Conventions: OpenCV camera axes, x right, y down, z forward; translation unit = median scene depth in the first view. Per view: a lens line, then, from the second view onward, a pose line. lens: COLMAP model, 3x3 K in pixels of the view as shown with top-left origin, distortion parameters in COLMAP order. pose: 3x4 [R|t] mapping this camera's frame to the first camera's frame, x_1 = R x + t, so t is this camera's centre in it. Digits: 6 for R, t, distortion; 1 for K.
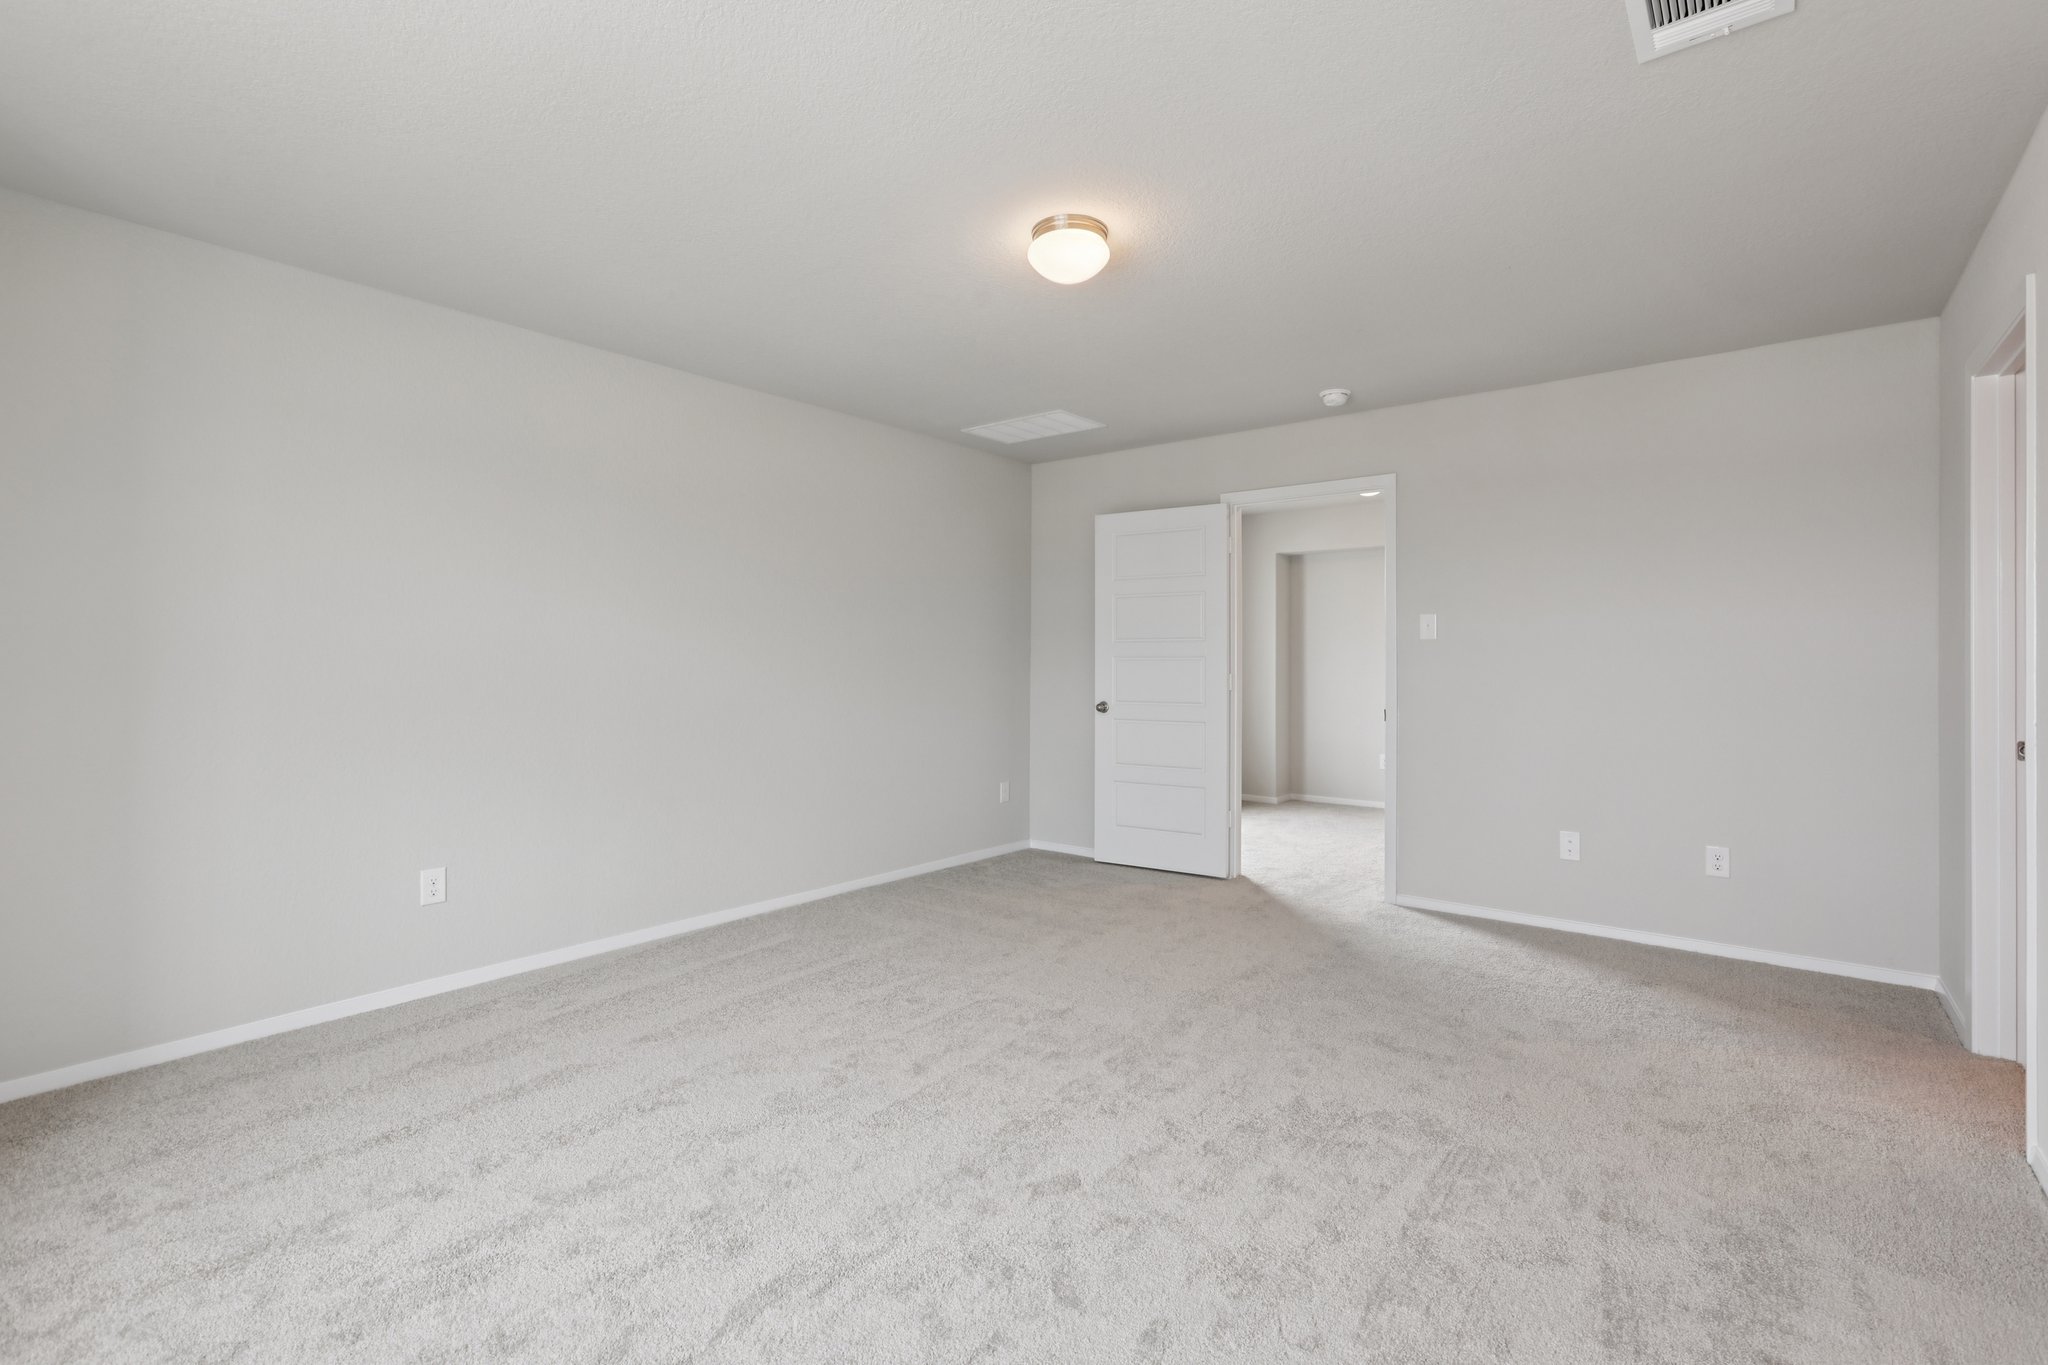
lens RADIAL K [[920.8, 0, 1029.5], [0, 920.8, 673.9], [0, 0, 1]] dist [-0.008145, 0.005677]
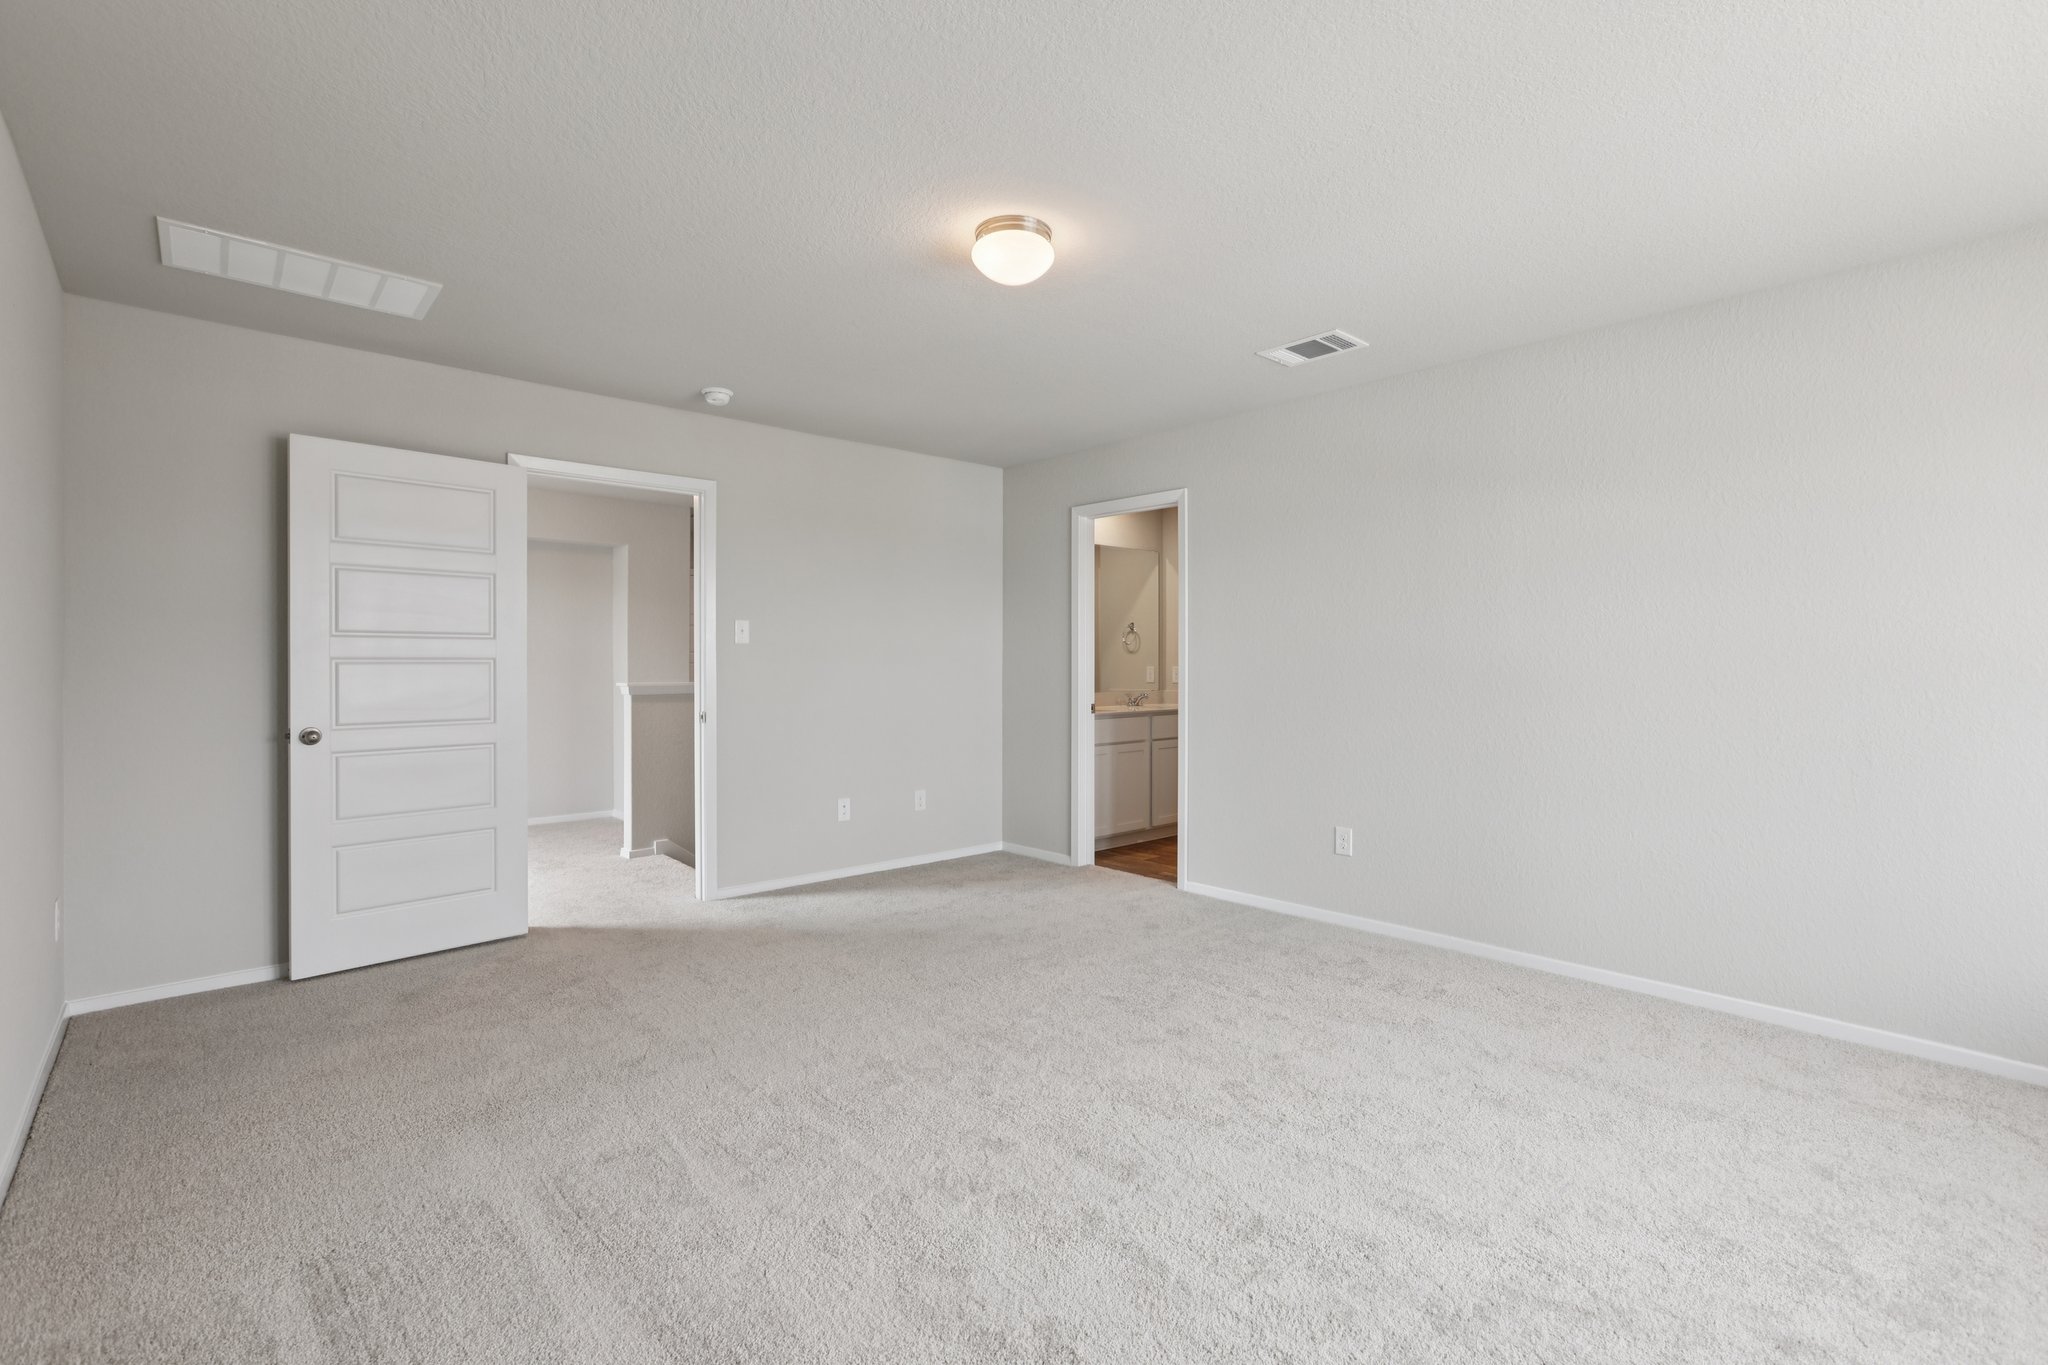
lens RADIAL K [[920.8, 0, 1032.9], [0, 920.8, 669.7], [0, 0, 1]] dist [-0.008145, 0.005677]
pose [[0.161279, -0.006538, 0.986887, -0.599515], [0.016474, 0.999857, 0.003932, -0.006284], [-0.986771, 0.015623, 0.161364, 0.521128]]
